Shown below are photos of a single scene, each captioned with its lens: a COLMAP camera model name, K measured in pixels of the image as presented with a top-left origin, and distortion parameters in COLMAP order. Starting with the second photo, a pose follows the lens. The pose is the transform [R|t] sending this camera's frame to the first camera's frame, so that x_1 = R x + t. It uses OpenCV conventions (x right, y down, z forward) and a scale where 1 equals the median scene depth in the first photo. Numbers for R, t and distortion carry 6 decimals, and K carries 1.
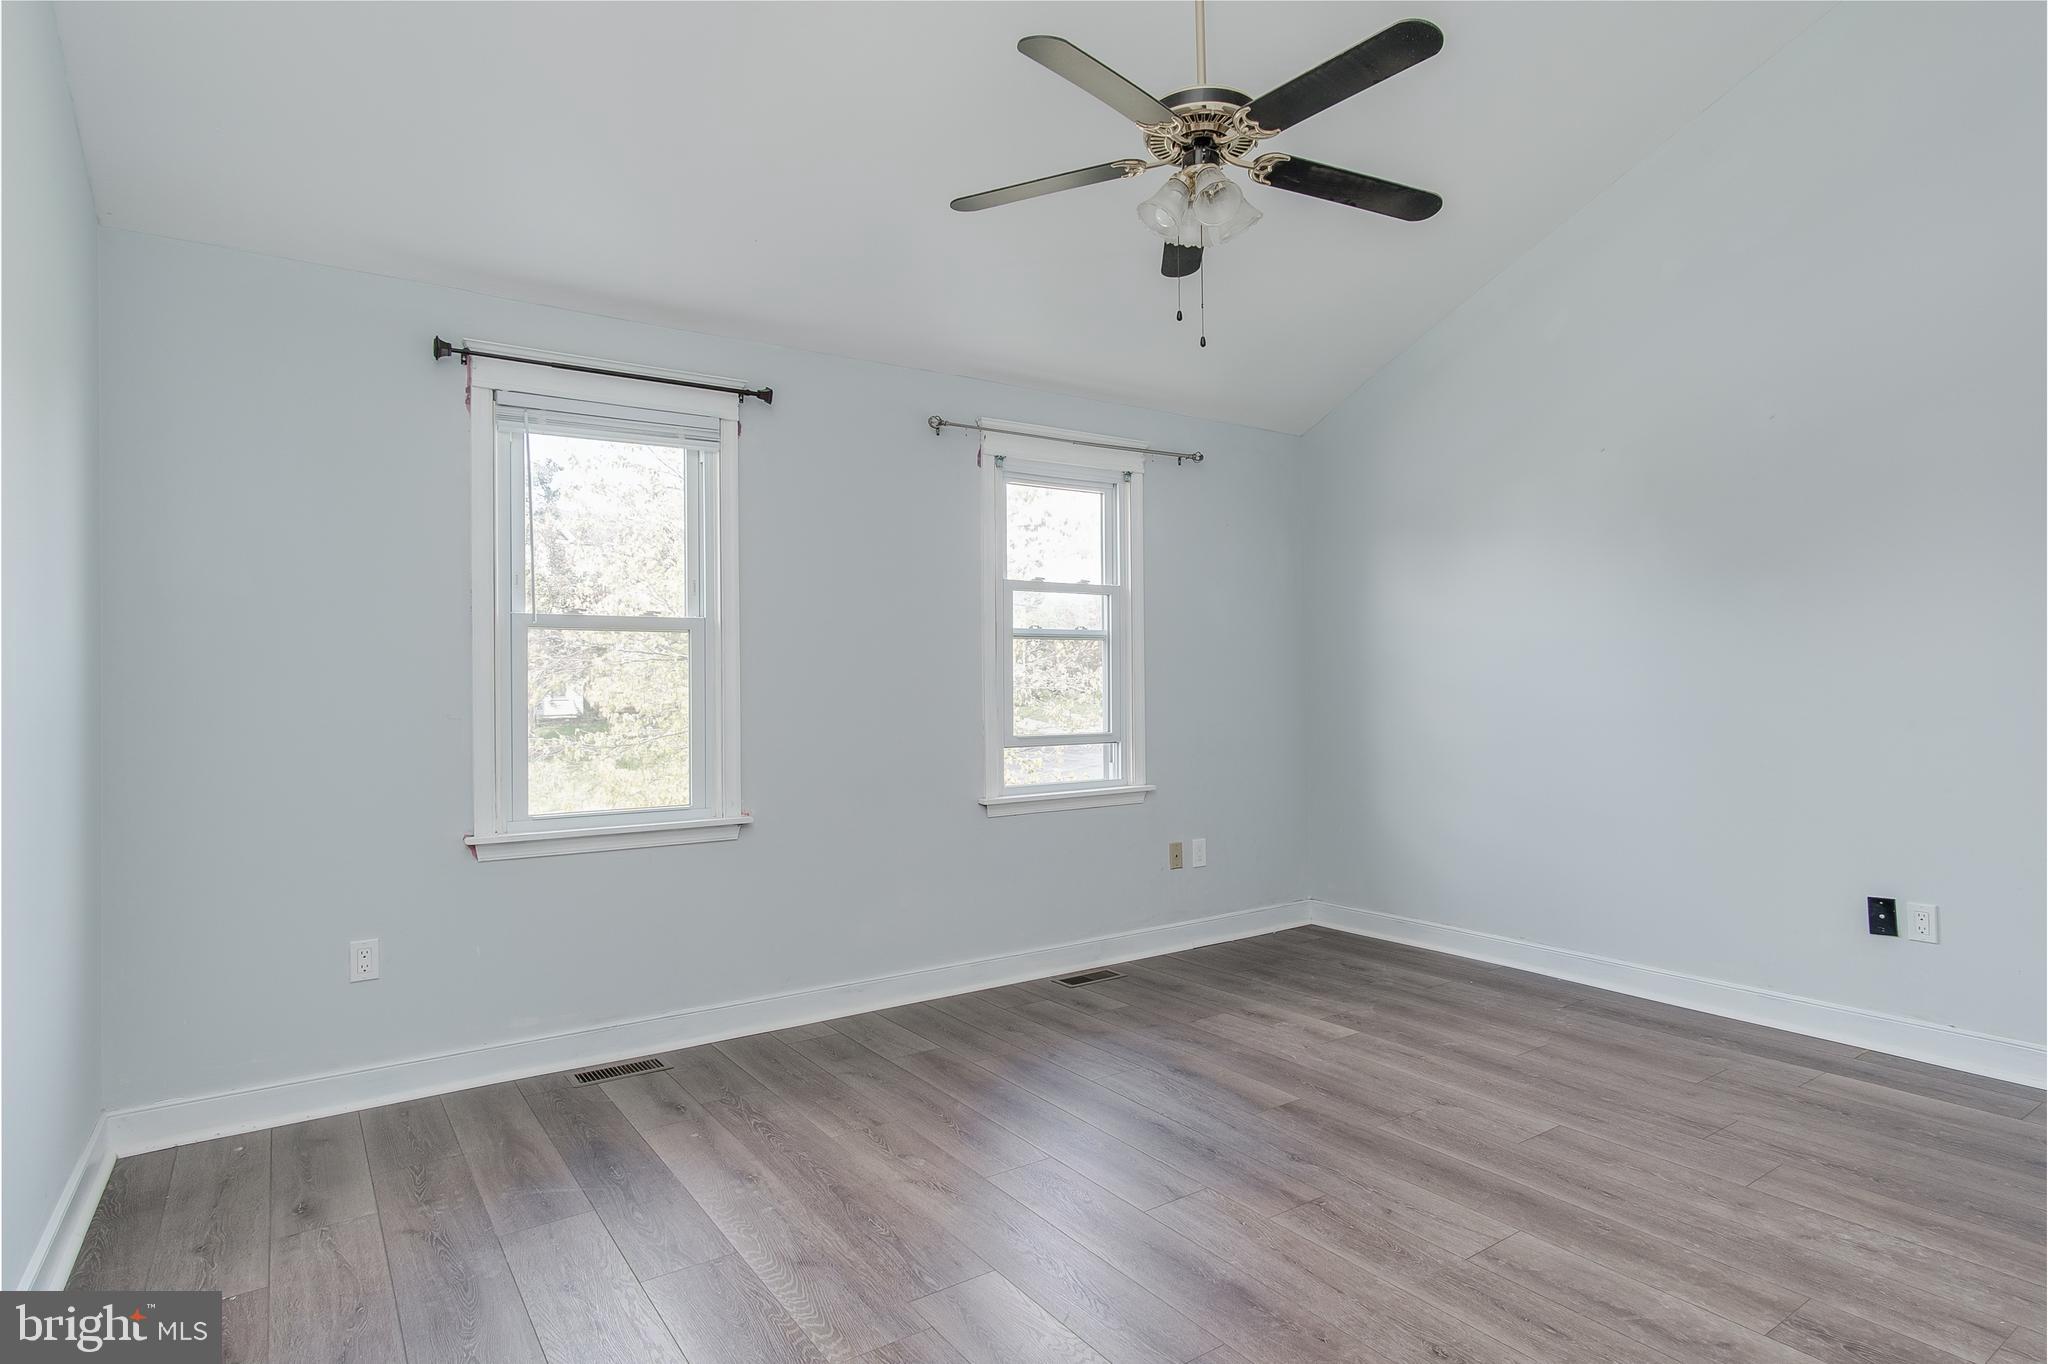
lens RADIAL K [[1091.9, 0, 1019.1], [0, 1091.9, 680.7], [0, 0, 1]] dist [0.005817, -0.000978]
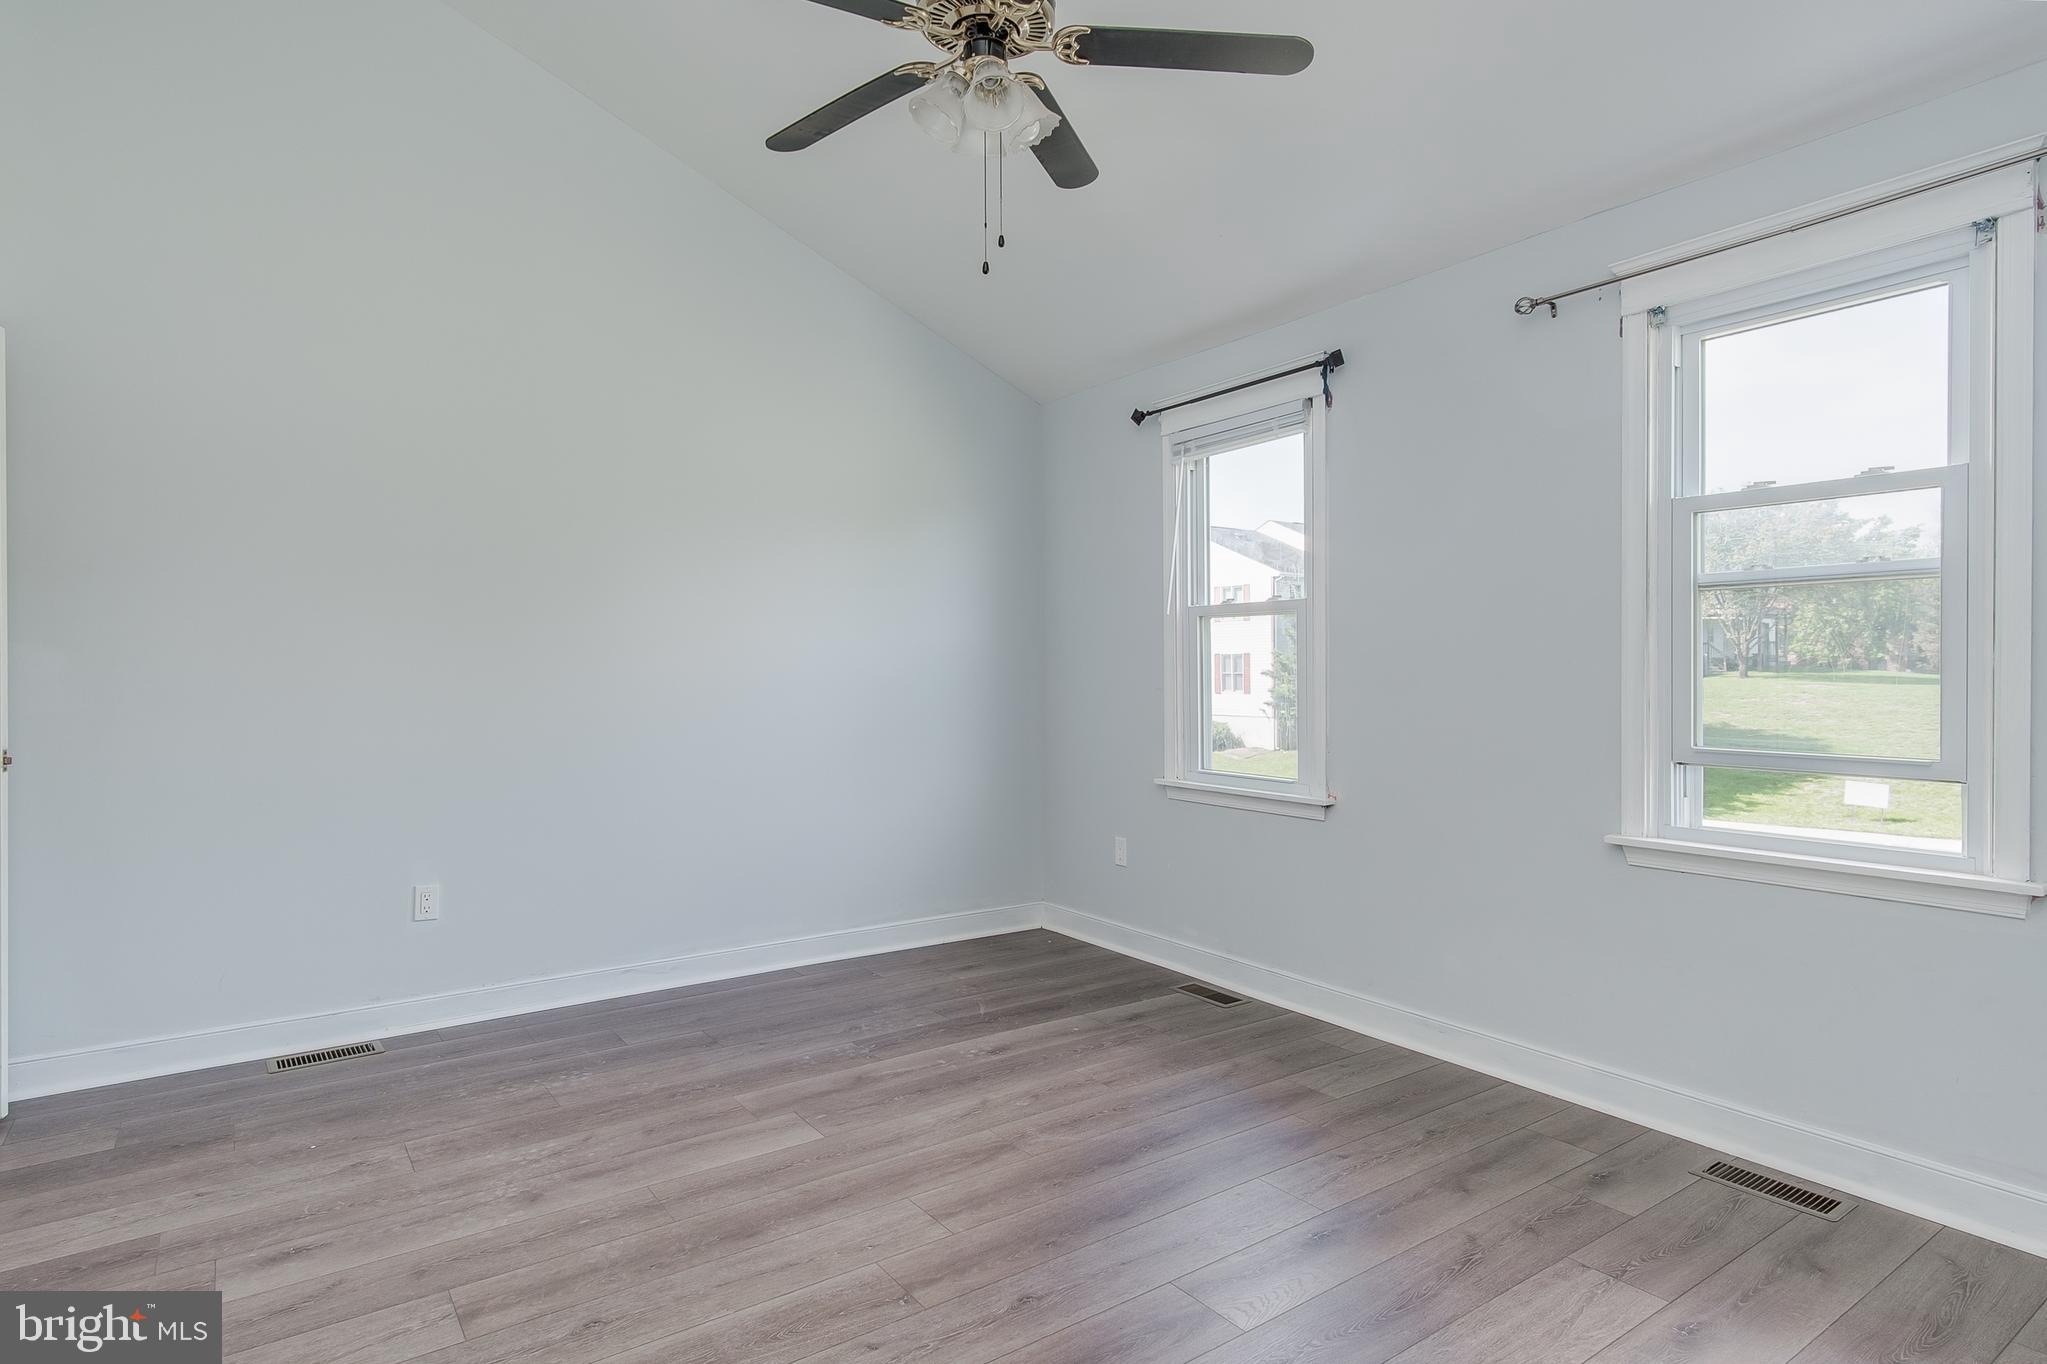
lens RADIAL K [[1091.4, 0, 1019.3], [0, 1091.4, 680.0], [0, 0, 1]] dist [0.005817, -0.000978]
pose [[0.019333, 0.024199, -0.999520, 0.737012], [0.011252, 0.999638, 0.024420, -0.009049], [0.999750, -0.011719, 0.019053, 0.724727]]
